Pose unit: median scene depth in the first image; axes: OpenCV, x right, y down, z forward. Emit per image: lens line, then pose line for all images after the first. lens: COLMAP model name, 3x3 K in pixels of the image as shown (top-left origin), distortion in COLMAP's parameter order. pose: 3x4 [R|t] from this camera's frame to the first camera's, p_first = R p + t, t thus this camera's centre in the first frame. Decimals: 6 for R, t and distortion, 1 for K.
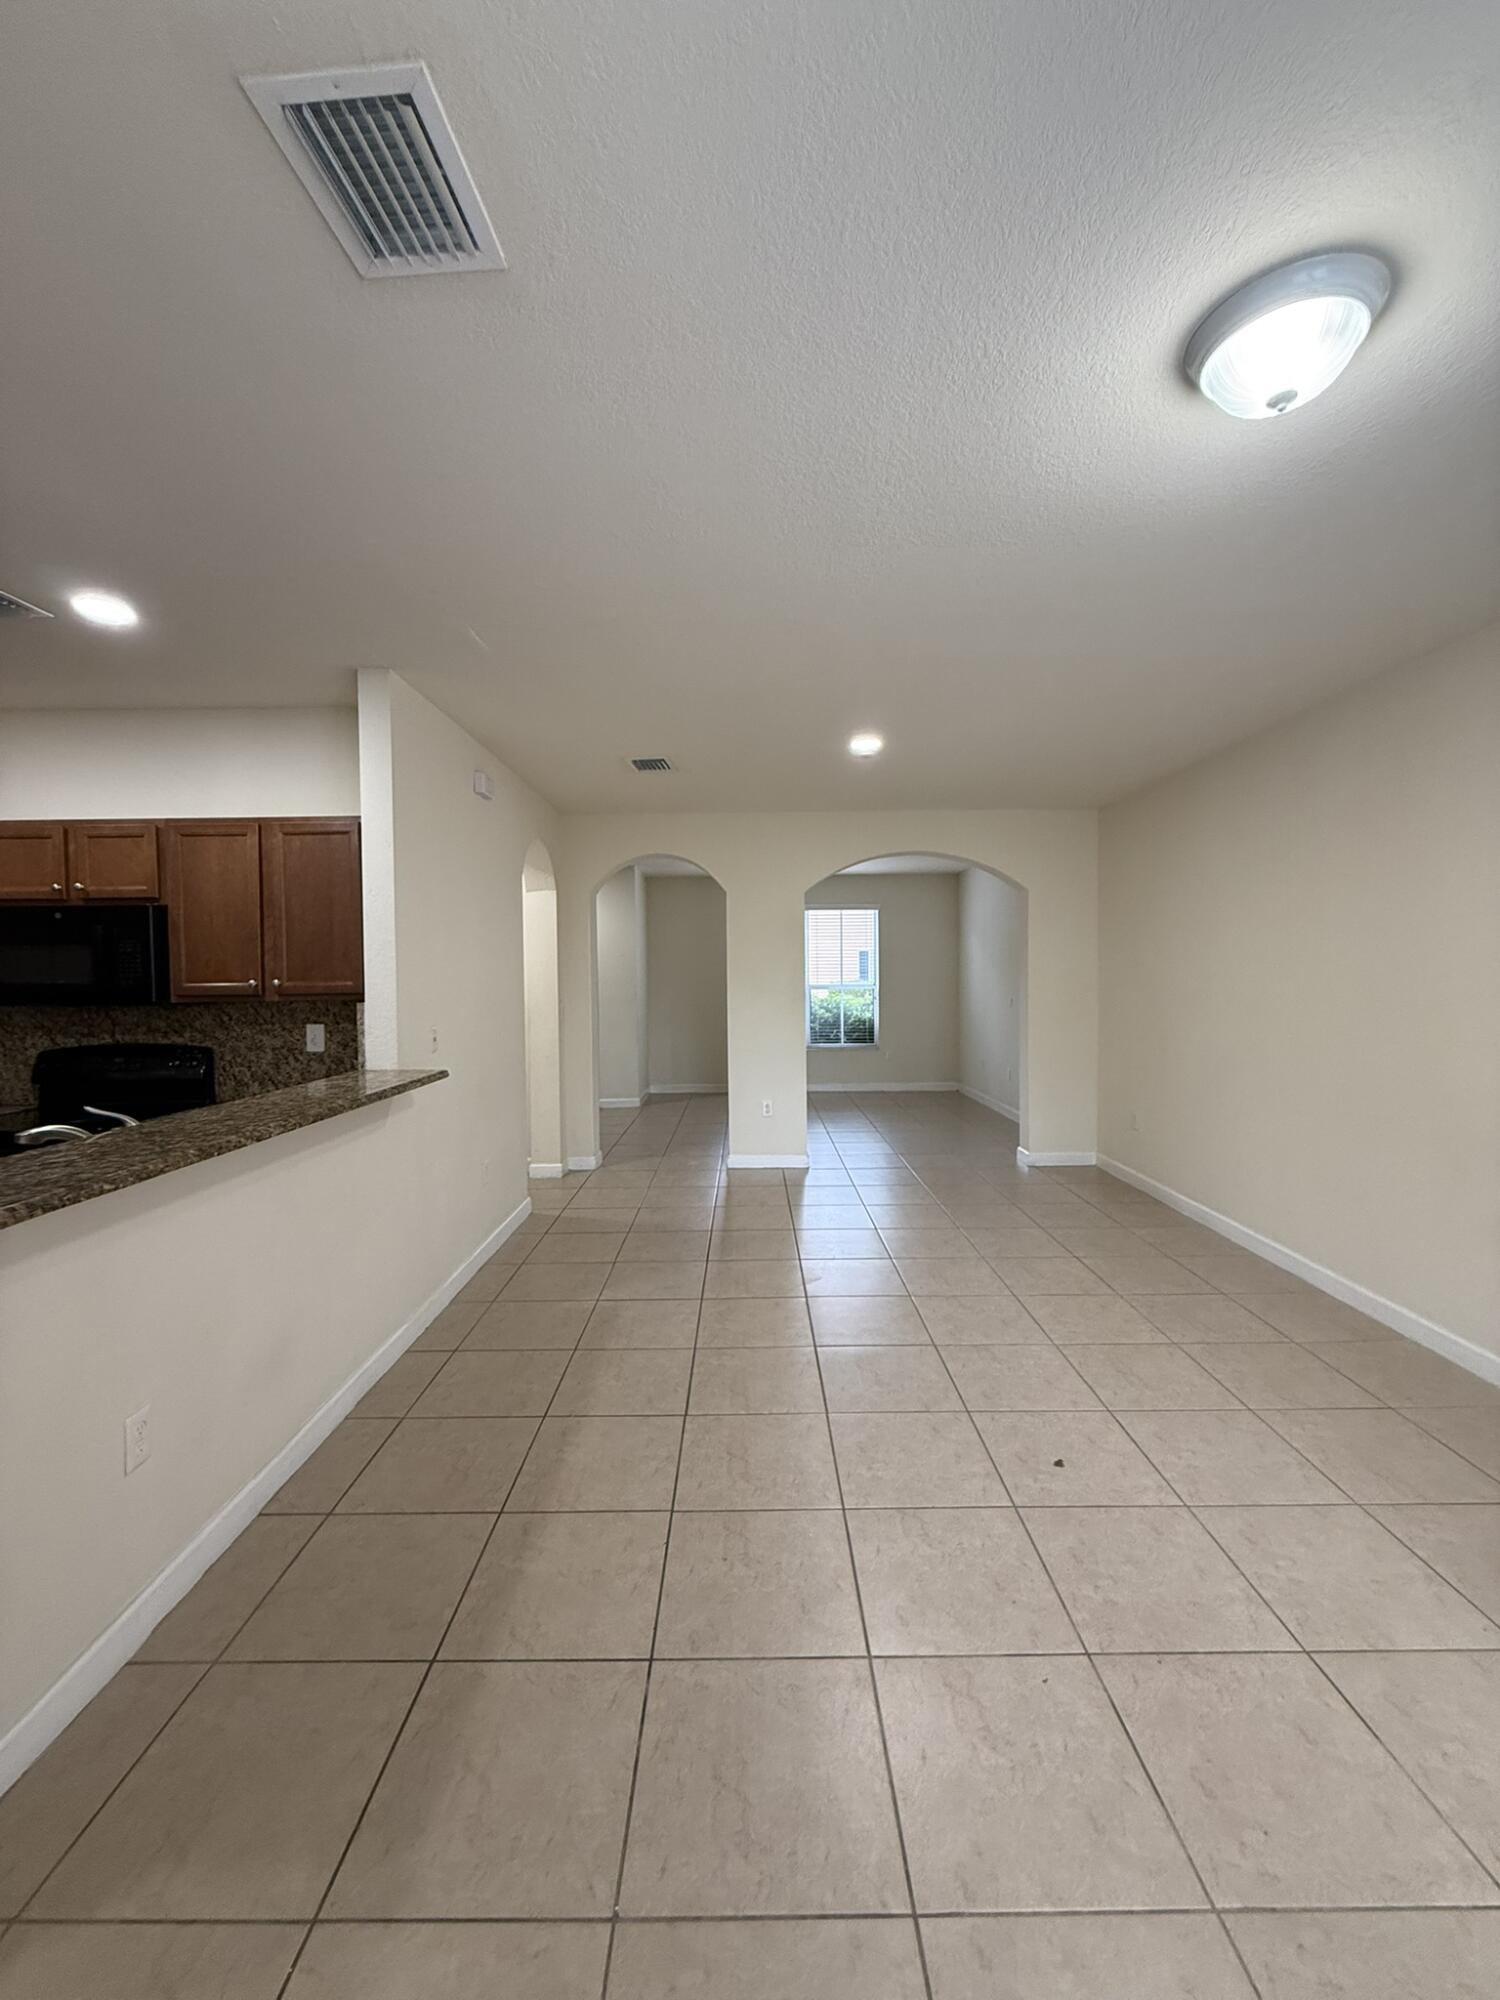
lens RADIAL K [[798.2, 0, 751.8], [0, 798.2, 993.4], [0, 0, 1]] dist [-0.002789, 0.001080]
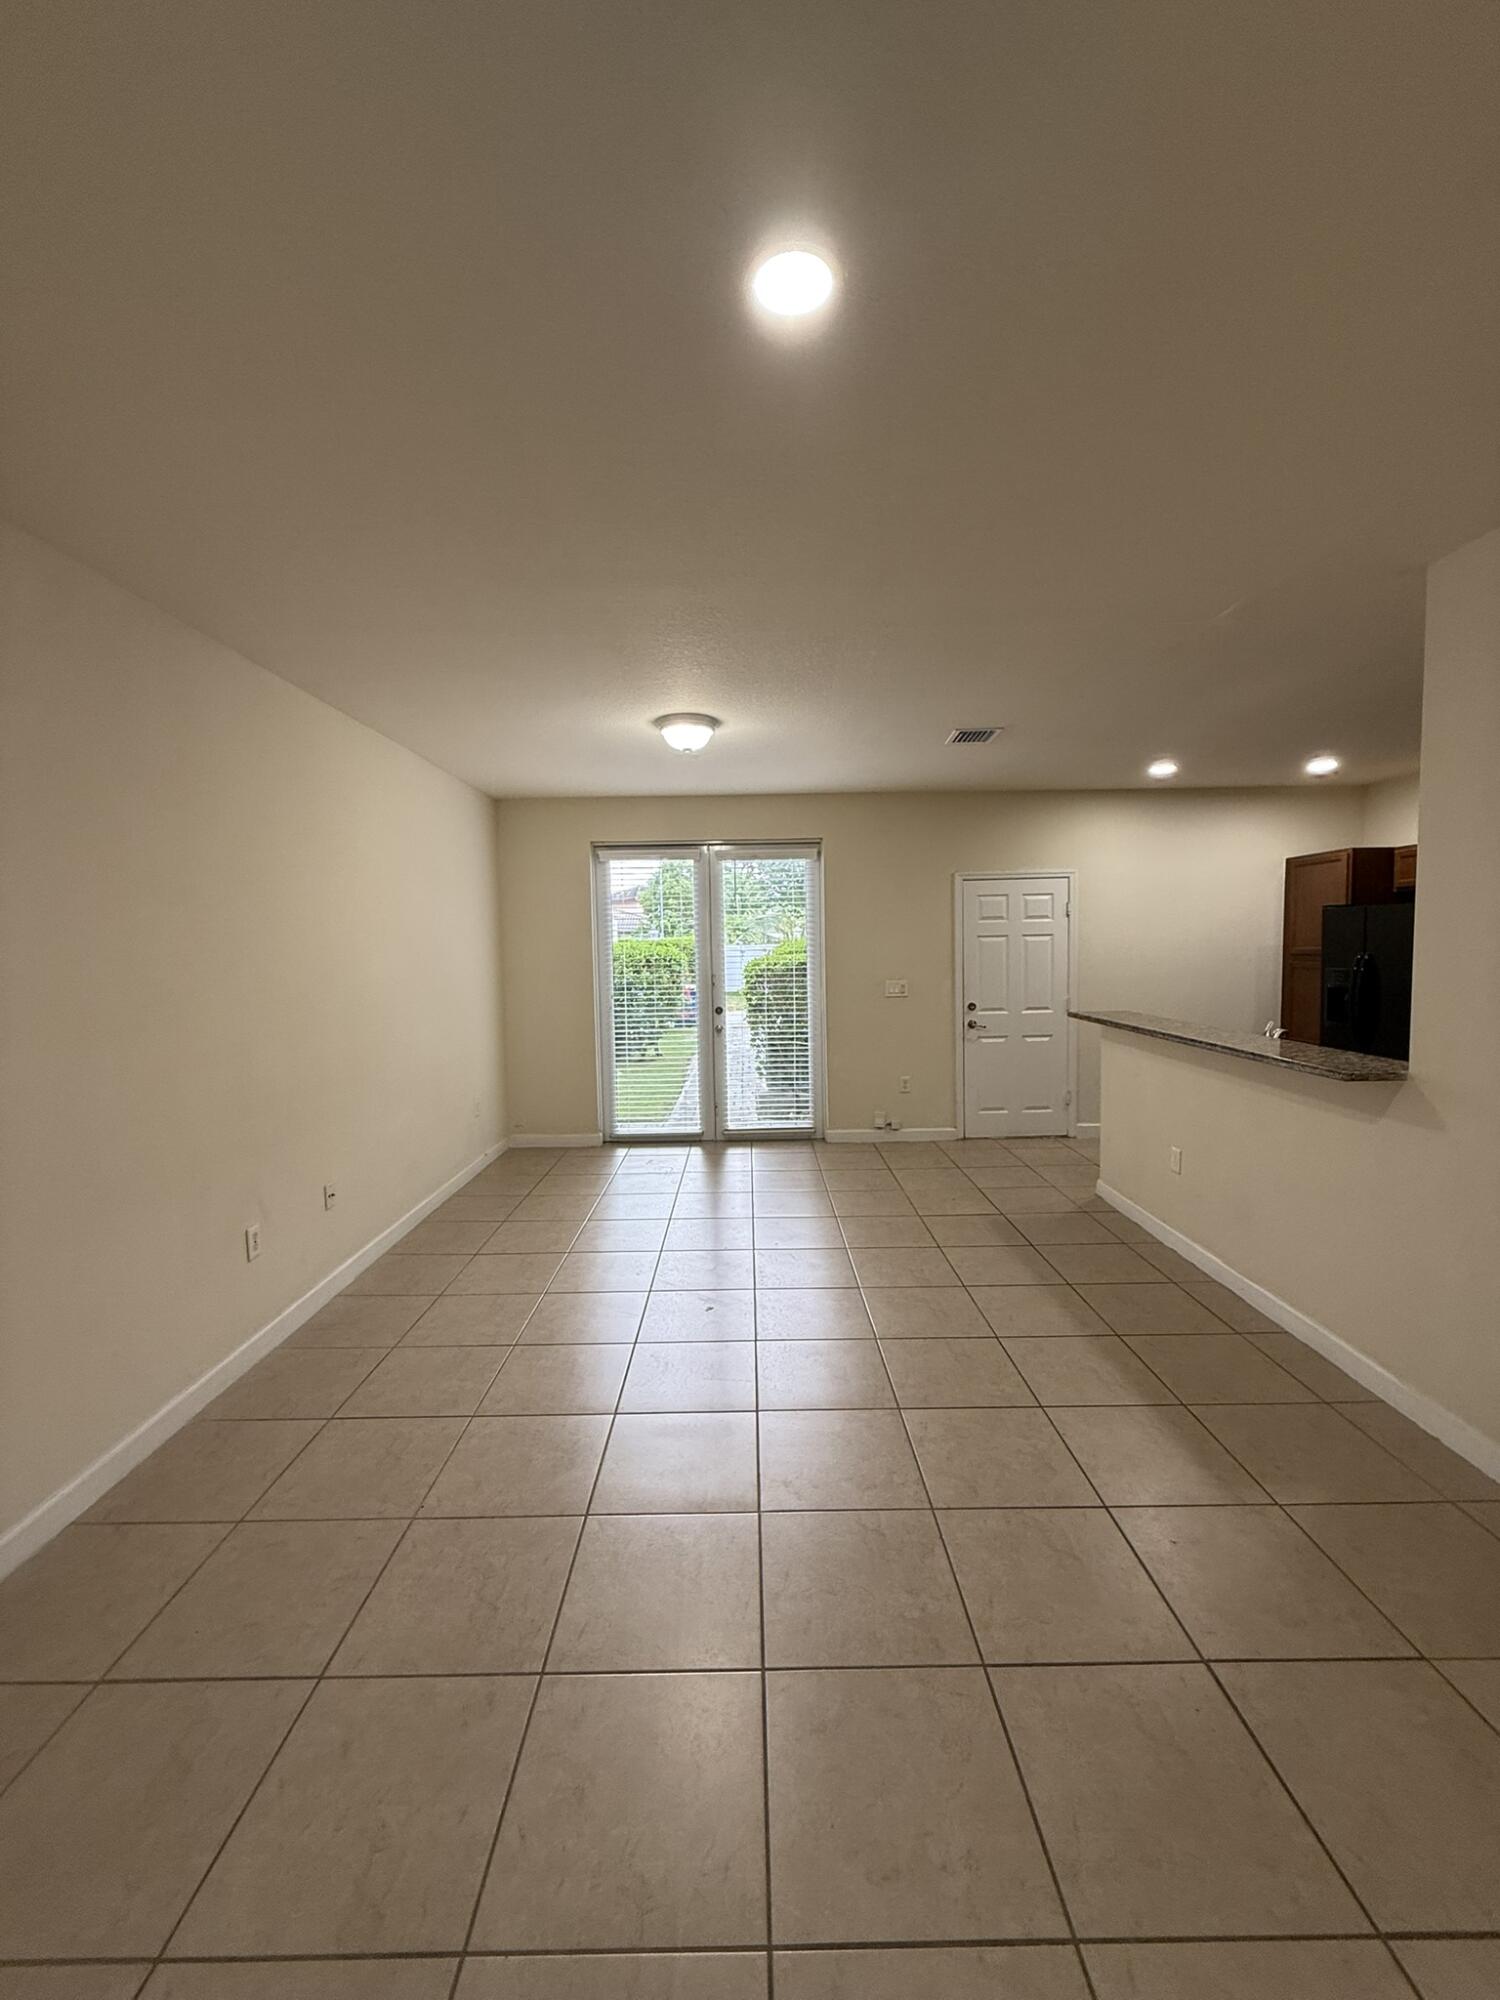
lens RADIAL K [[798.2, 0, 748.4], [0, 798.2, 1003.0], [0, 0, 1]] dist [-0.002789, 0.001080]
pose [[-0.999557, 0.029366, 0.004865, 0.217428], [0.029704, 0.994610, 0.099344, -0.071215], [-0.001921, 0.099445, -0.995041, 1.762974]]
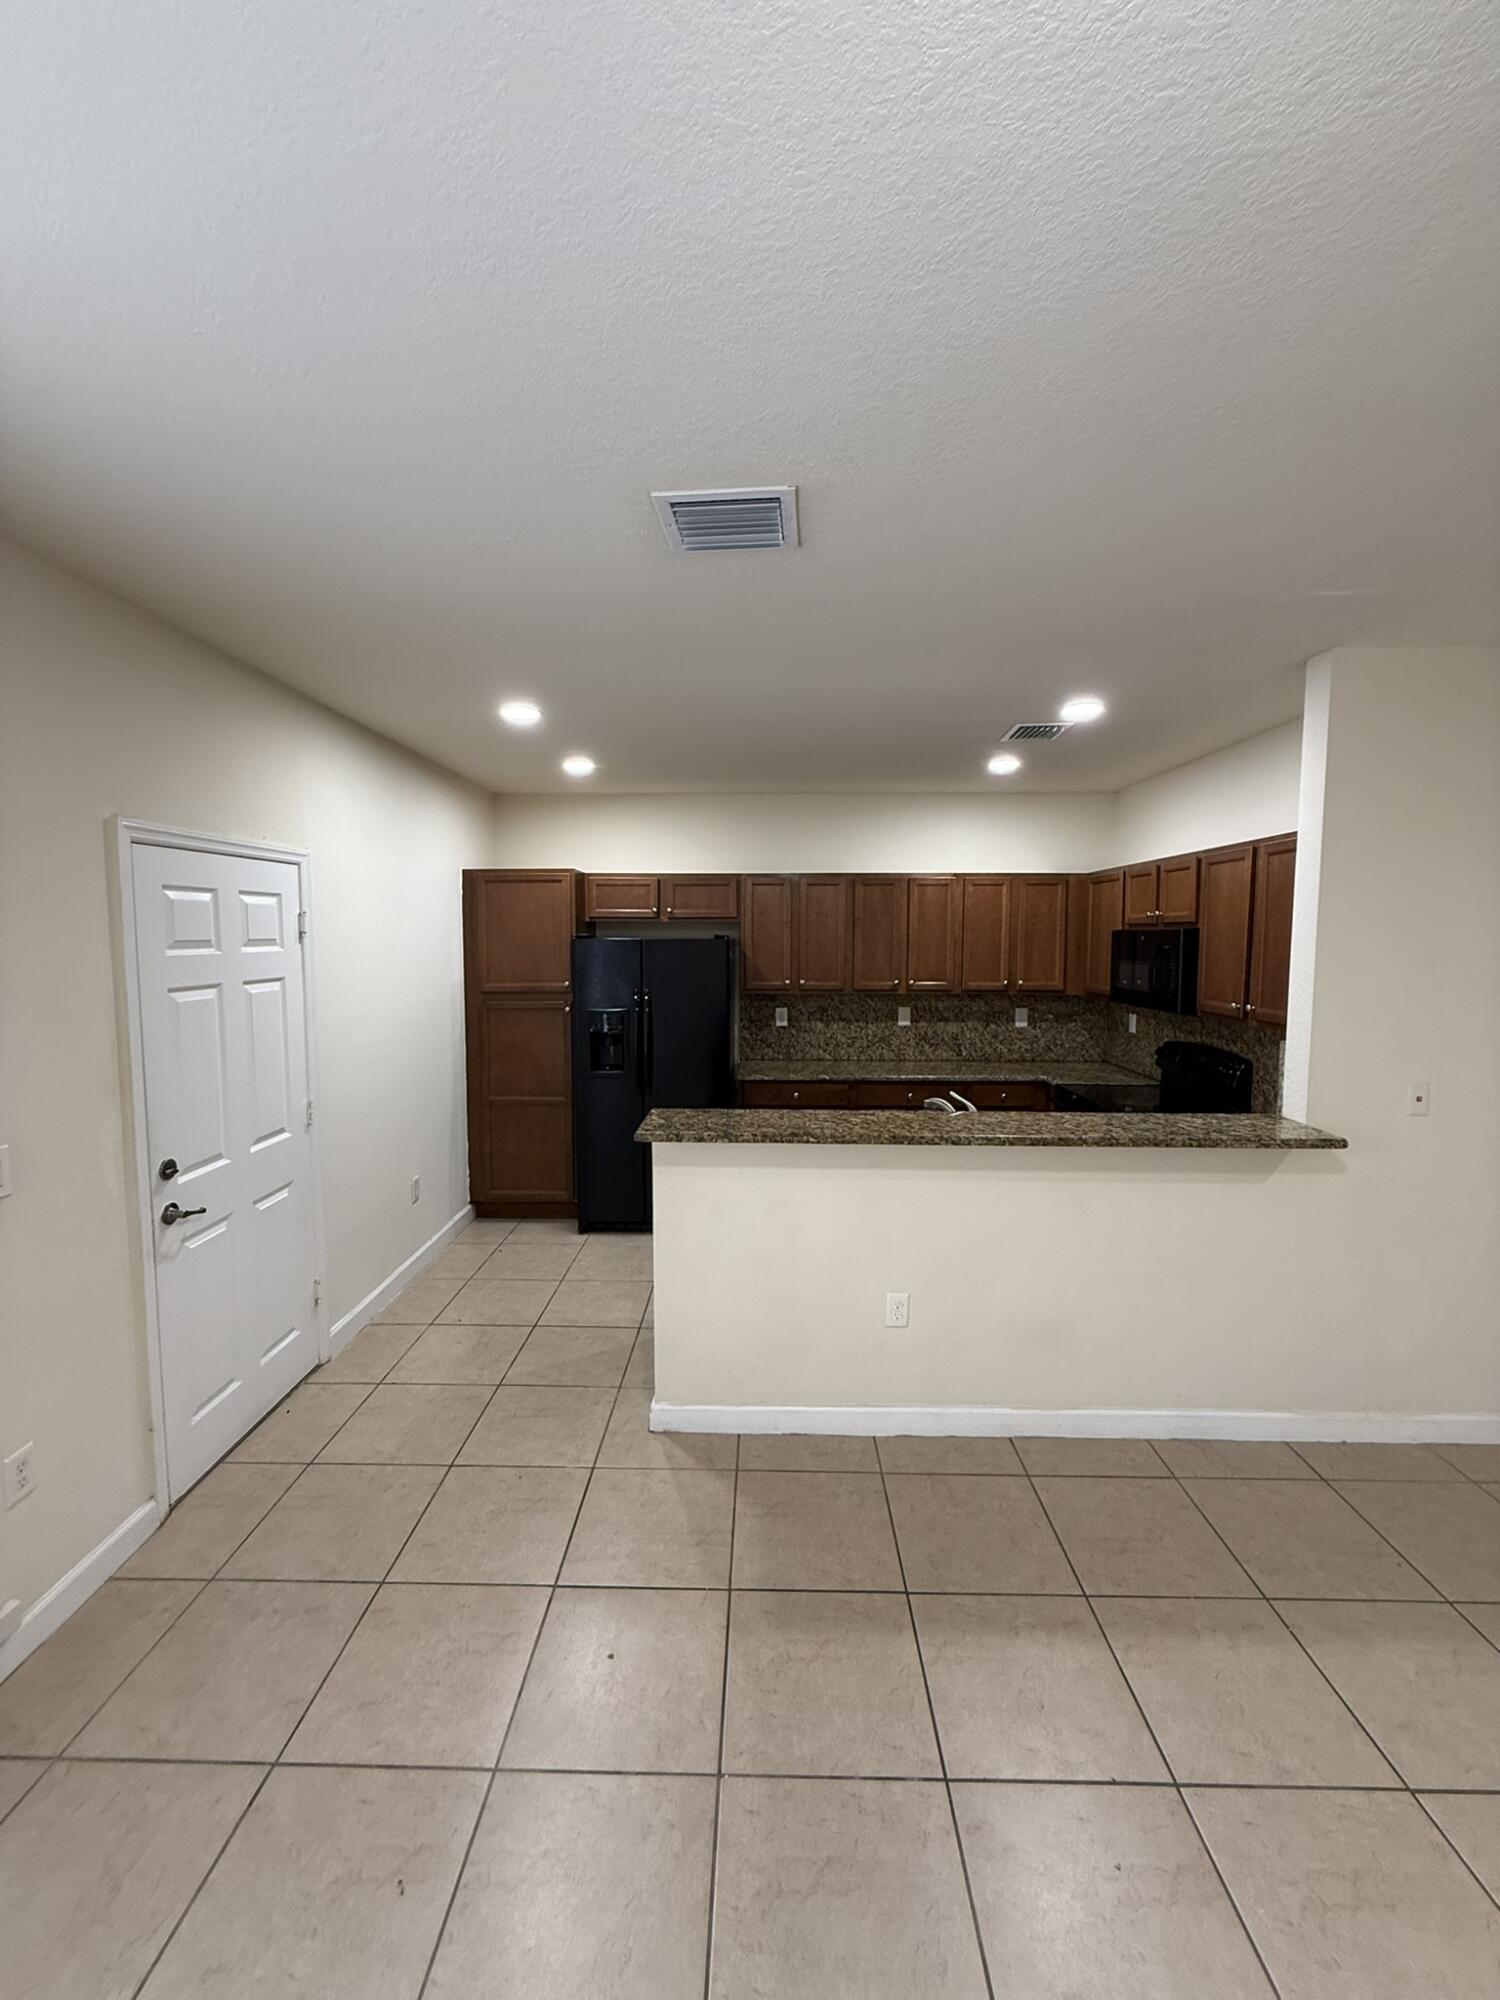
lens RADIAL K [[798.2, 0, 746.7], [0, 798.2, 992.8], [0, 0, 1]] dist [-0.002789, 0.001080]
pose [[-0.024240, 0.082037, -0.996334, 0.407854], [-0.028305, 0.996171, 0.082712, -0.097664], [0.999305, 0.030207, -0.021825, 0.404323]]
